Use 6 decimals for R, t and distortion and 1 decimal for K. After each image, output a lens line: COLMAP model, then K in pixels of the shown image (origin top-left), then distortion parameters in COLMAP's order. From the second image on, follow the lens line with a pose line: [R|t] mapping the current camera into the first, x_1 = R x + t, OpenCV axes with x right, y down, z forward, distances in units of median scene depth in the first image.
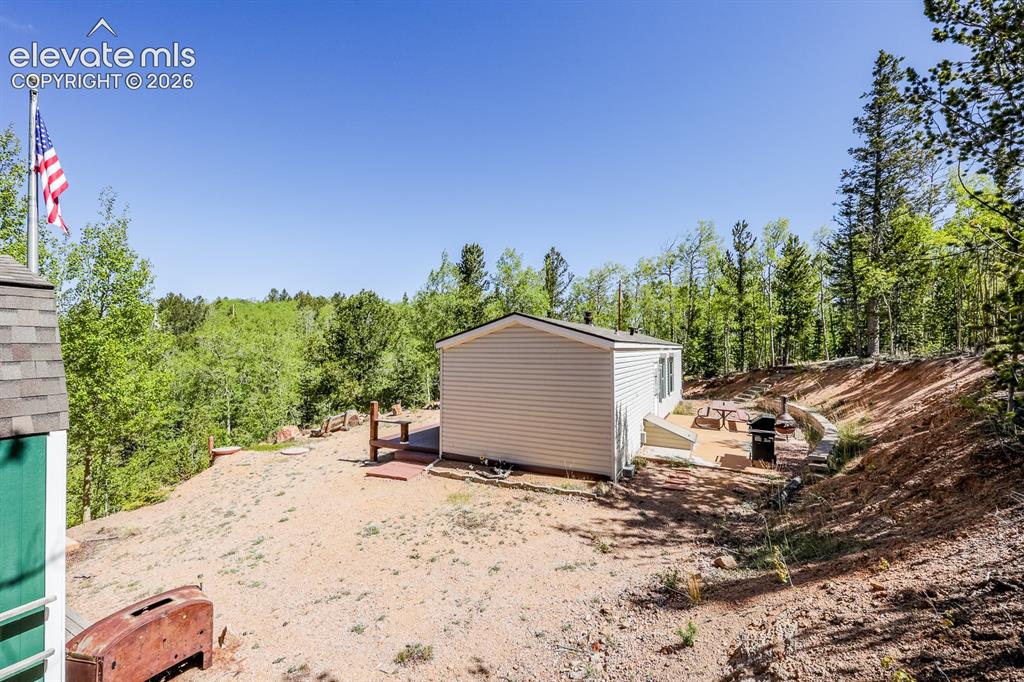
lens RADIAL K [[418.9, 0, 512.0], [0, 418.9, 341.0], [0, 0, 1]] dist [0.000042, -0.000013]
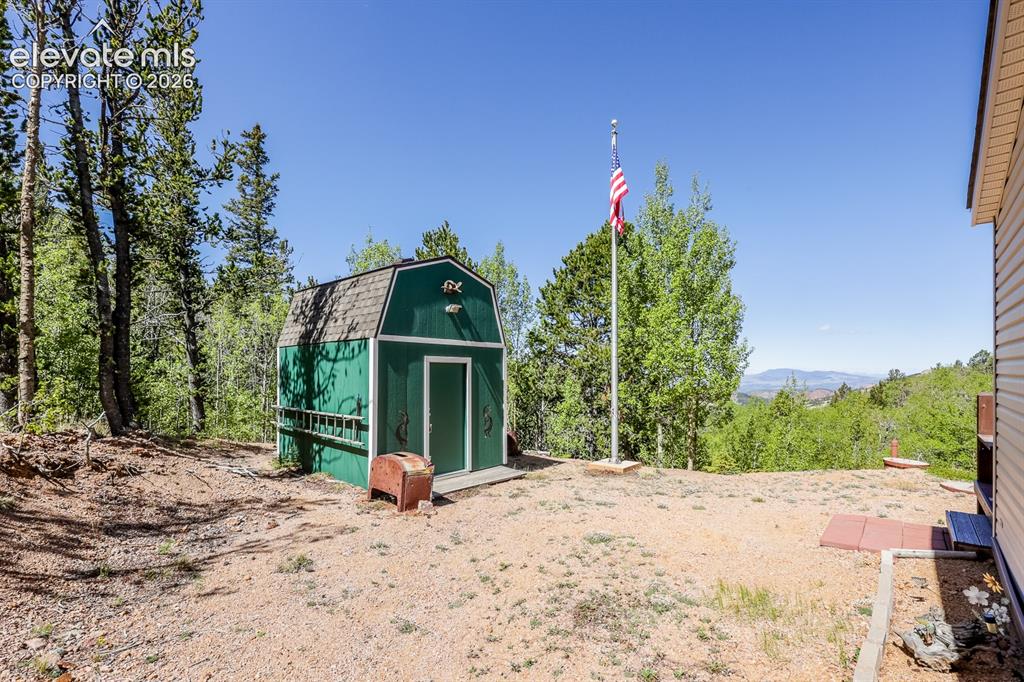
lens RADIAL K [[453.5, 0, 513.8], [0, 453.5, 371.6], [0, 0, 1]] dist [-0.001398, -0.000137]
pose [[-0.245180, 0.008765, -0.969438, 0.383481], [0.017704, 0.999833, 0.004563, 0.177119], [0.969316, -0.016044, -0.245294, 1.023324]]
